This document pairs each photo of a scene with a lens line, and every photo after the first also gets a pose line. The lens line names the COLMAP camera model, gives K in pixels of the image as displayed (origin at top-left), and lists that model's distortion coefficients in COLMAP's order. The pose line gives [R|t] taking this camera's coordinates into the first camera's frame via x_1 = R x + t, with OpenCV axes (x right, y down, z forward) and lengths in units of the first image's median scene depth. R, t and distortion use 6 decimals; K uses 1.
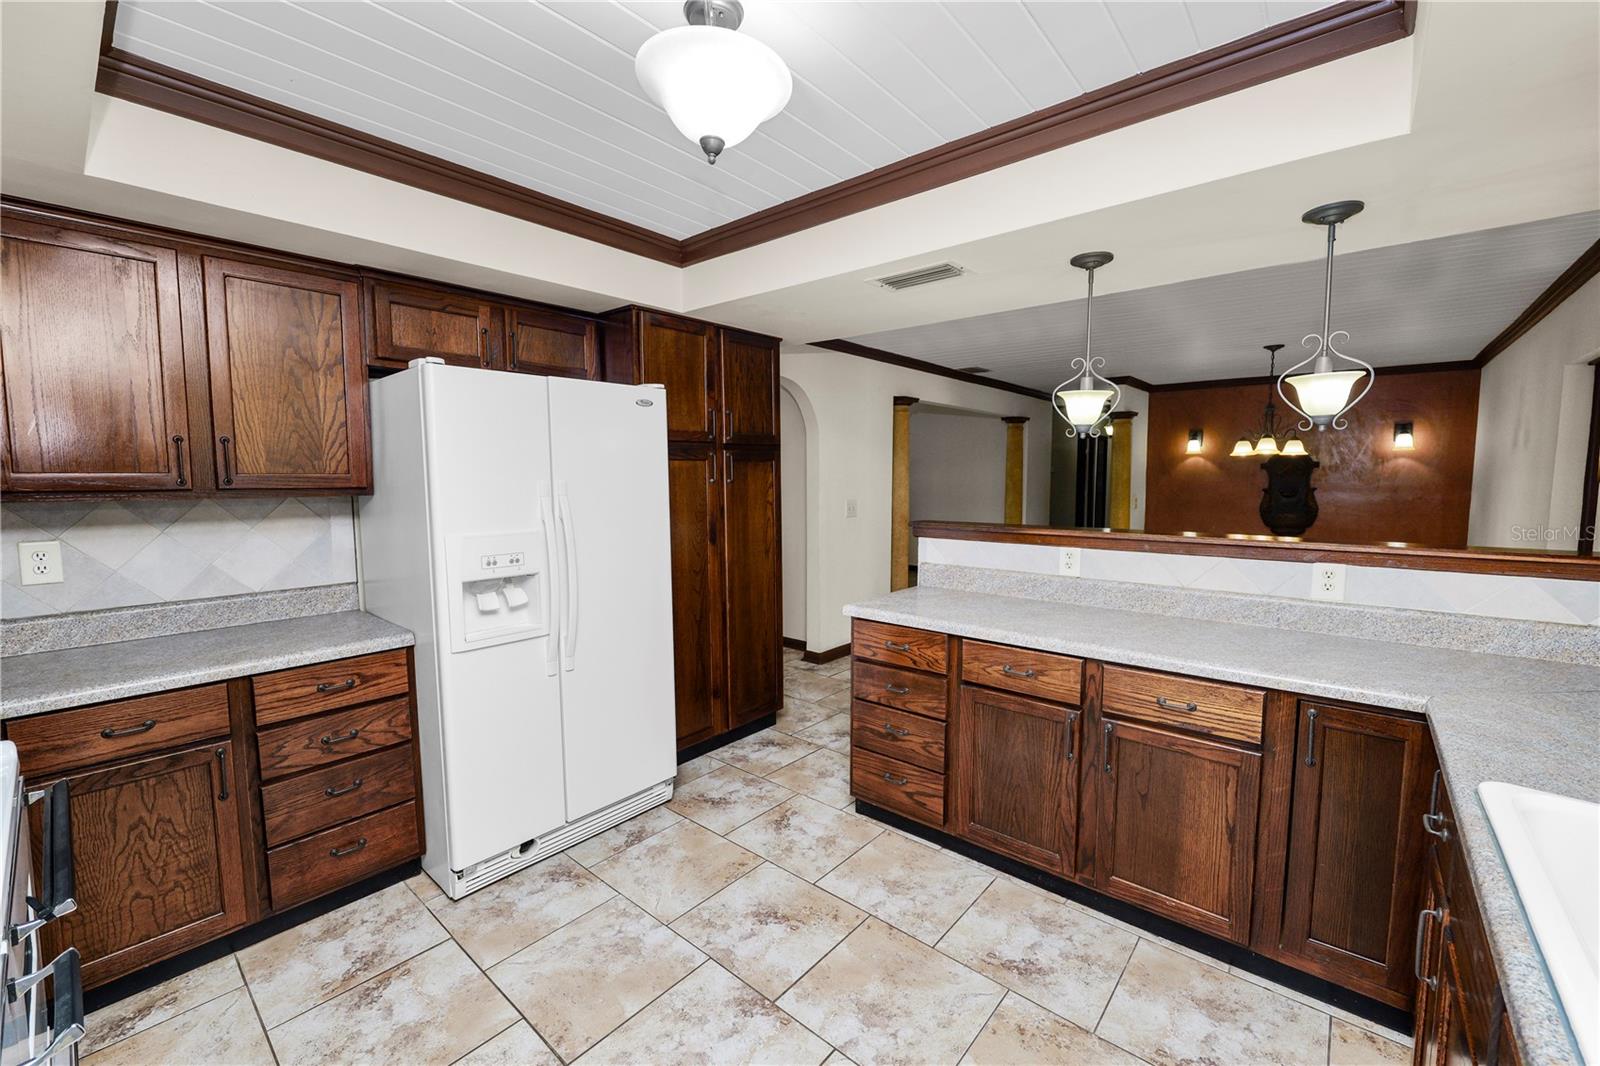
lens RADIAL K [[648.6, 0, 800.4], [0, 648.6, 530.2], [0, 0, 1]] dist [-0.017179, 0.001591]
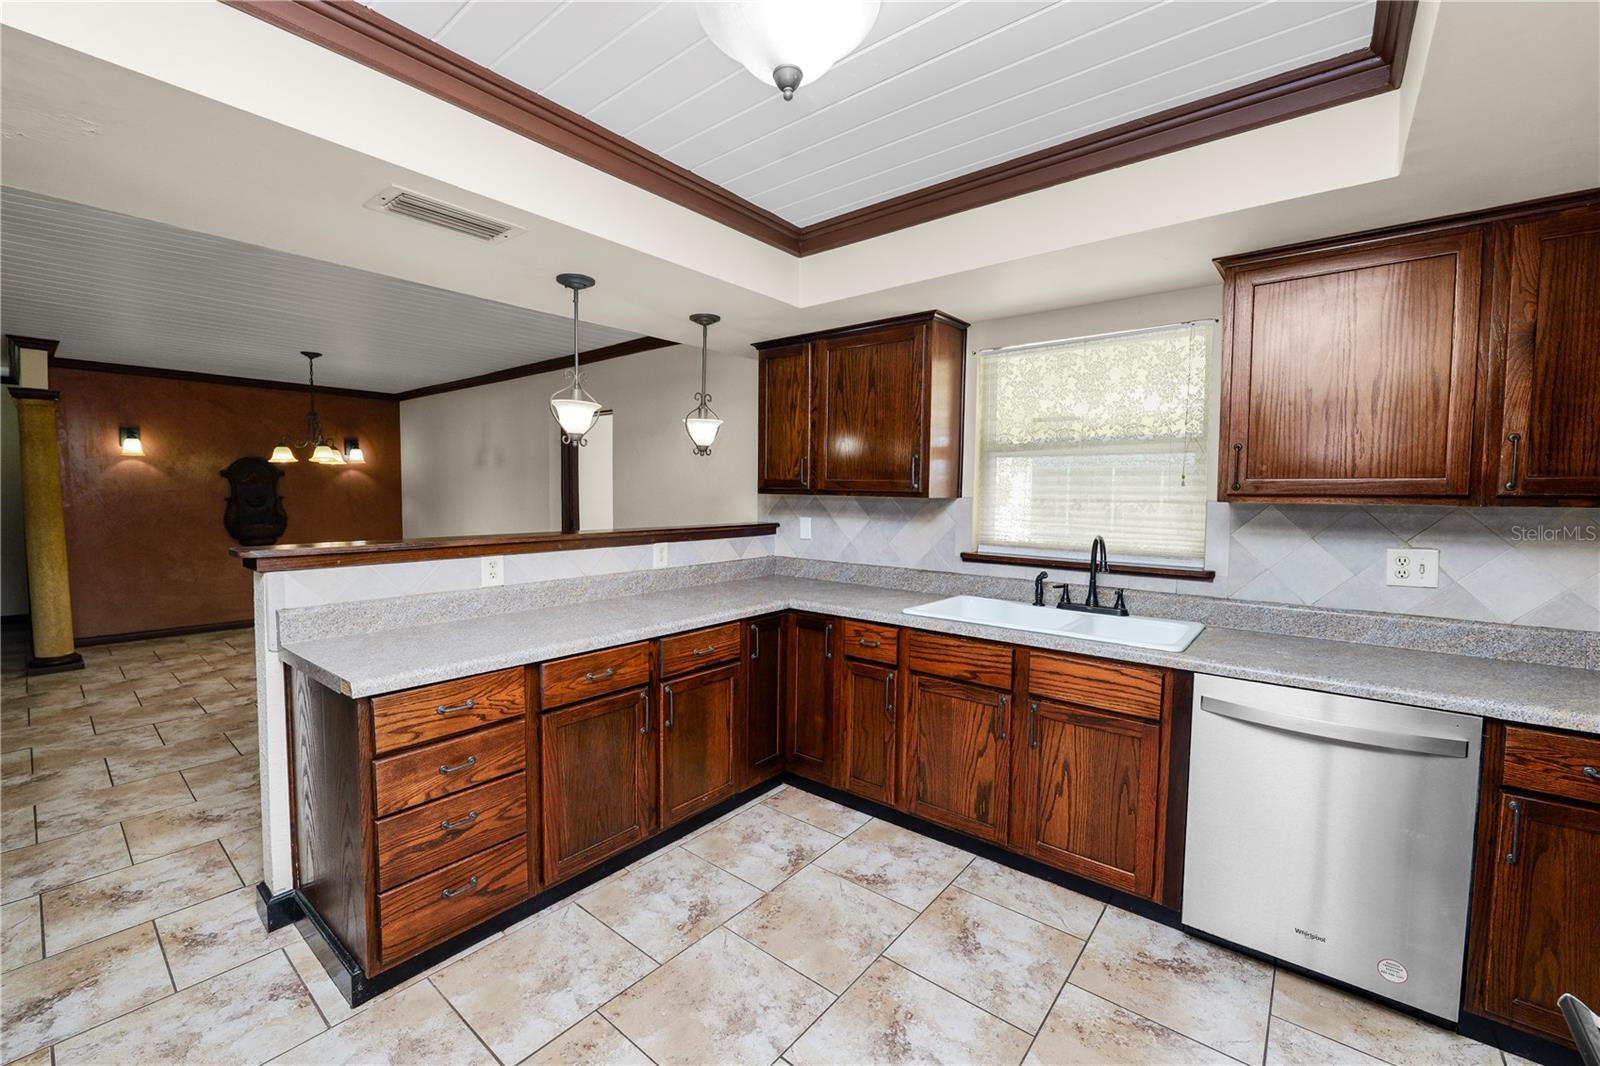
lens RADIAL K [[648.6, 0, 795.0], [0, 648.6, 527.4], [0, 0, 1]] dist [-0.017179, 0.001591]
pose [[-0.023287, -0.054151, 0.998261, -0.597809], [0.074435, 0.995667, 0.055746, -0.038924], [-0.996954, 0.075604, -0.019156, 0.627509]]
